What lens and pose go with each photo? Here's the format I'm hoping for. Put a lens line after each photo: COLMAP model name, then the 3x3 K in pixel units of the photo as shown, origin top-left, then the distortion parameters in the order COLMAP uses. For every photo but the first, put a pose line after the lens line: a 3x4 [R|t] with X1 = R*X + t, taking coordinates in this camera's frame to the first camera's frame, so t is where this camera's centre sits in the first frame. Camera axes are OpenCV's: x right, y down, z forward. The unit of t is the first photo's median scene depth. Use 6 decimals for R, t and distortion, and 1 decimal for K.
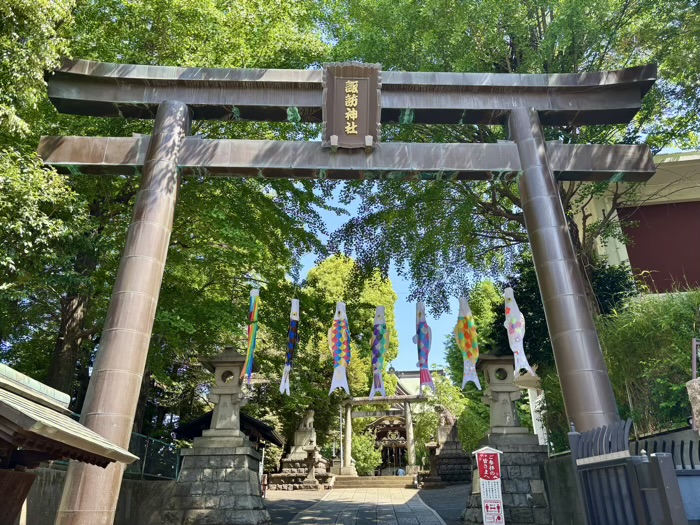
lens RADIAL K [[526.4, 0, 350.0], [0, 526.4, 262.5], [0, 0, 1]] dist [0.038554, -0.045178]
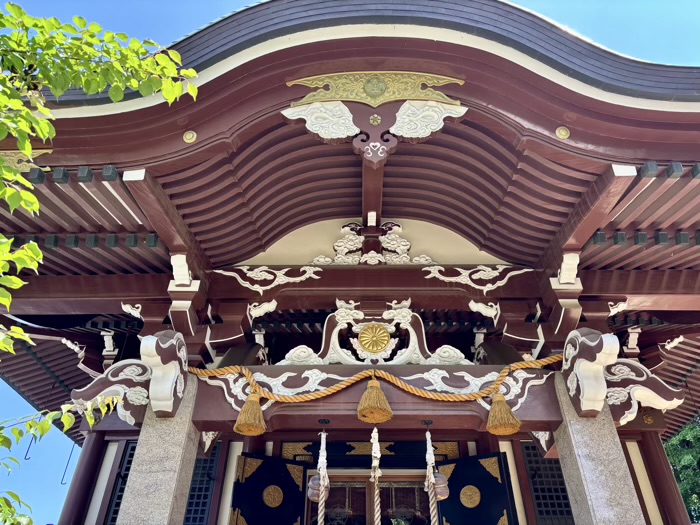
lens RADIAL K [[526.4, 0, 350.0], [0, 526.4, 262.5], [0, 0, 1]] dist [0.038554, -0.045178]
pose [[0.994493, 0.077245, 0.070830, 0.148900], [-0.058312, 0.969399, -0.238463, 0.760319], [-0.087082, 0.233020, 0.968565, 1.965134]]
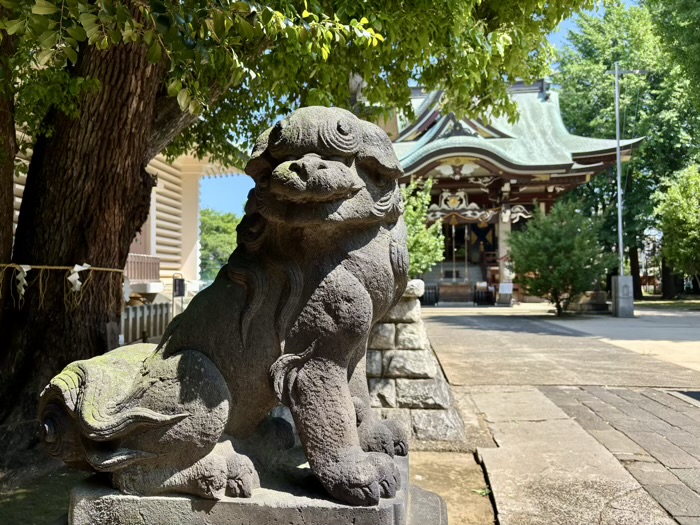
lens RADIAL K [[535.6, 0, 350.0], [0, 535.6, 262.5], [0, 0, 1]] dist [0.006495, -0.002817]
pose [[0.999990, -0.002955, 0.003325, -0.021923], [0.001435, 0.921781, 0.387708, 0.438975], [-0.004211, -0.387700, 0.921776, 1.229896]]
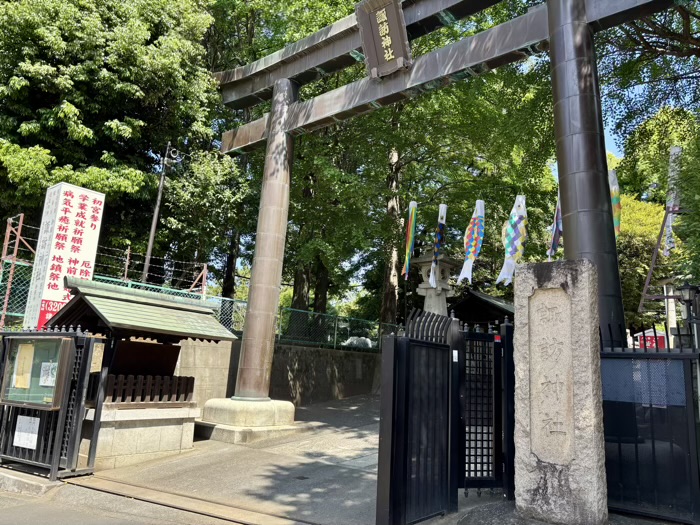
lens RADIAL K [[535.6, 0, 376.0], [0, 535.6, 260.7], [0, 0, 1]] dist [0.034091, -0.047593]
pose [[0.760252, -0.093364, -0.642884, 0.241616], [0.224767, 0.966301, 0.125469, 0.005056], [0.609505, -0.239887, 0.755617, 0.011883]]
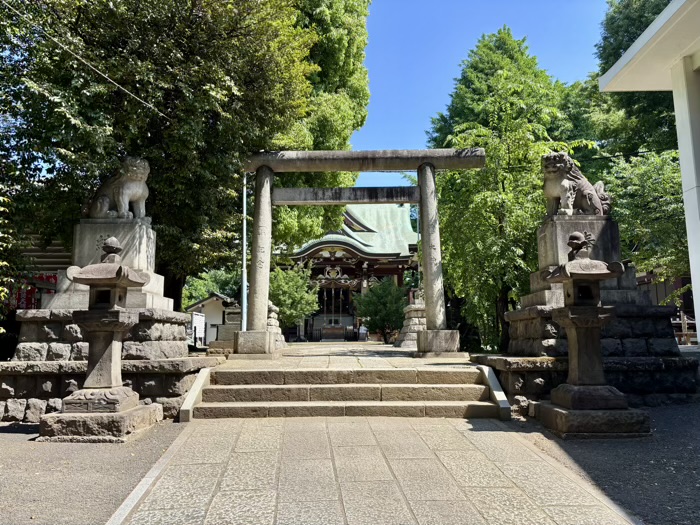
lens RADIAL K [[523.5, 0, 354.7], [0, 523.5, 262.0], [0, 0, 1]] dist [0.110526, -0.167024]
pose [[0.987672, 0.025407, 0.154461, 0.004087], [-0.067350, 0.959711, 0.272798, 0.268884], [-0.141307, -0.279838, 0.949591, 0.745237]]
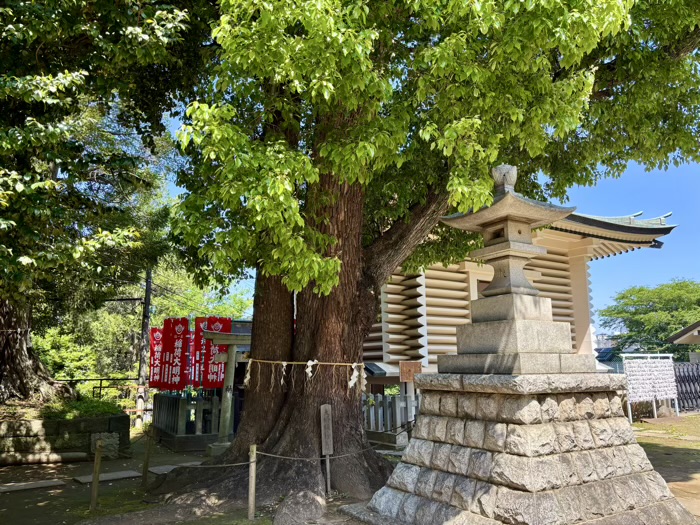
lens RADIAL K [[526.4, 0, 350.0], [0, 526.4, 262.5], [0, 0, 1]] dist [0.038554, -0.045178]
pose [[0.638544, -0.148635, -0.755096, 0.115914], [0.328629, 0.939880, 0.092895, 0.450621], [0.695892, -0.307464, 0.649000, 1.267593]]
